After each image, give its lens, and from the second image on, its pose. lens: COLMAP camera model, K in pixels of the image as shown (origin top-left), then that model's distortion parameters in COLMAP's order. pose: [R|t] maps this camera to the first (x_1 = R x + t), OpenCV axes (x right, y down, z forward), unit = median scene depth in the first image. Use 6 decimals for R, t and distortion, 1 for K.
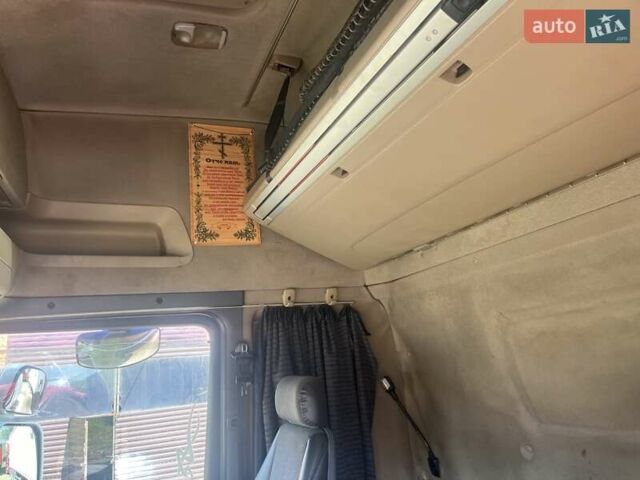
lens RADIAL K [[484.8, 0, 315.4], [0, 484.8, 243.8], [0, 0, 1]] dist [0.029937, -0.042471]
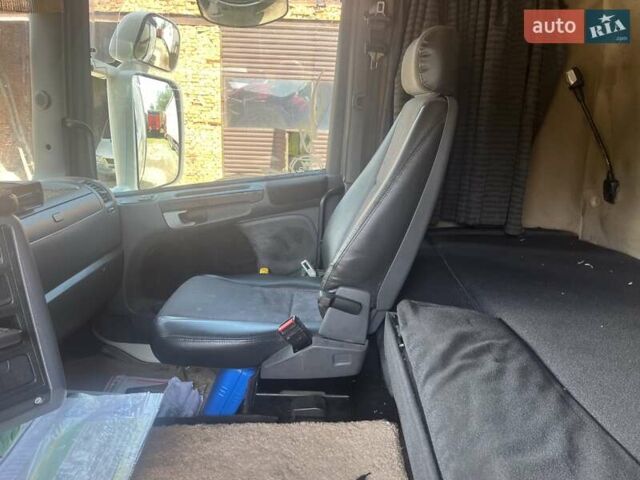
lens RADIAL K [[484.8, 0, 320.2], [0, 484.8, 242.4], [0, 0, 1]] dist [0.029937, -0.042471]
pose [[0.918954, 0.202754, -0.338253, 0.099713], [-0.009353, 0.868678, 0.495289, 0.151342], [0.394254, -0.451984, 0.800171, 0.168677]]
